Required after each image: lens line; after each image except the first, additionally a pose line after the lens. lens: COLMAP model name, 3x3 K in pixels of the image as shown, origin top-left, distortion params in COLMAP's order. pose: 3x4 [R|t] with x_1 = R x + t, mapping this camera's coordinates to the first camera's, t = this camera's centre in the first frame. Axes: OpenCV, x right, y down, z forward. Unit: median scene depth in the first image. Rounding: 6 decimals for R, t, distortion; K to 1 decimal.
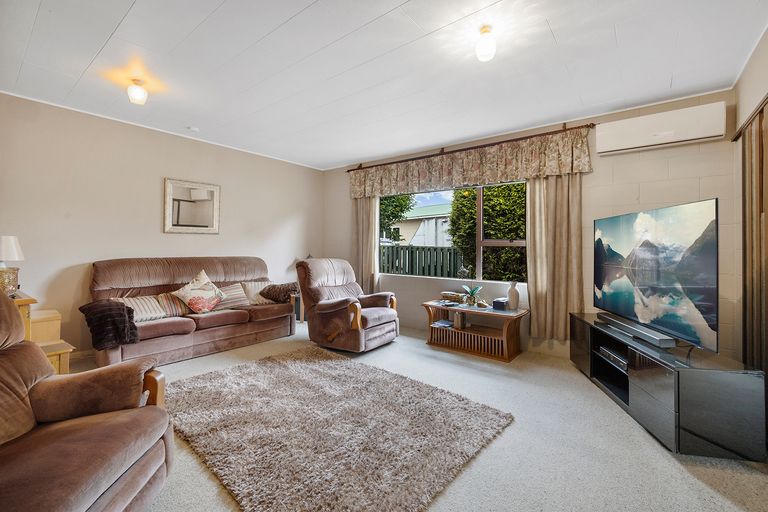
lens RADIAL K [[338.9, 0, 382.8], [0, 338.9, 242.2], [0, 0, 1]] dist [-0.000557, -0.000106]
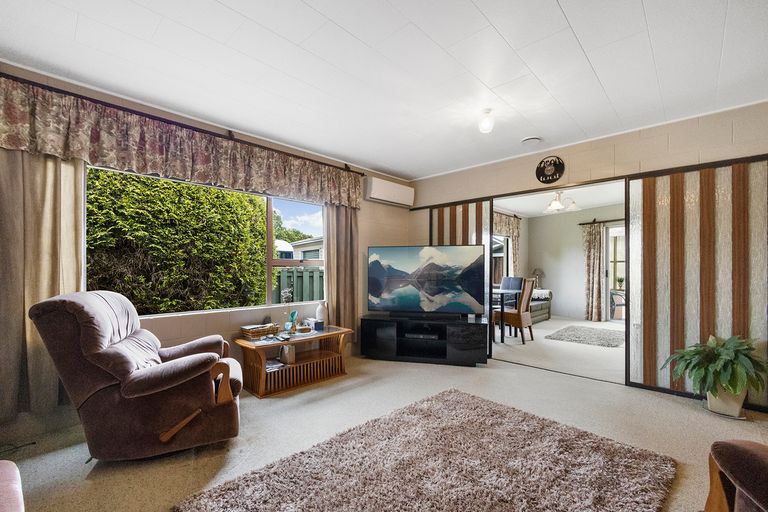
lens RADIAL K [[343.9, 0, 382.8], [0, 343.9, 269.1], [0, 0, 1]] dist [-0.000414, -0.000049]
pose [[0.081598, -0.008725, 0.996627, -0.729443], [-0.014440, 0.999846, 0.009936, 0.008970], [-0.996561, -0.015202, 0.081459, 0.829187]]
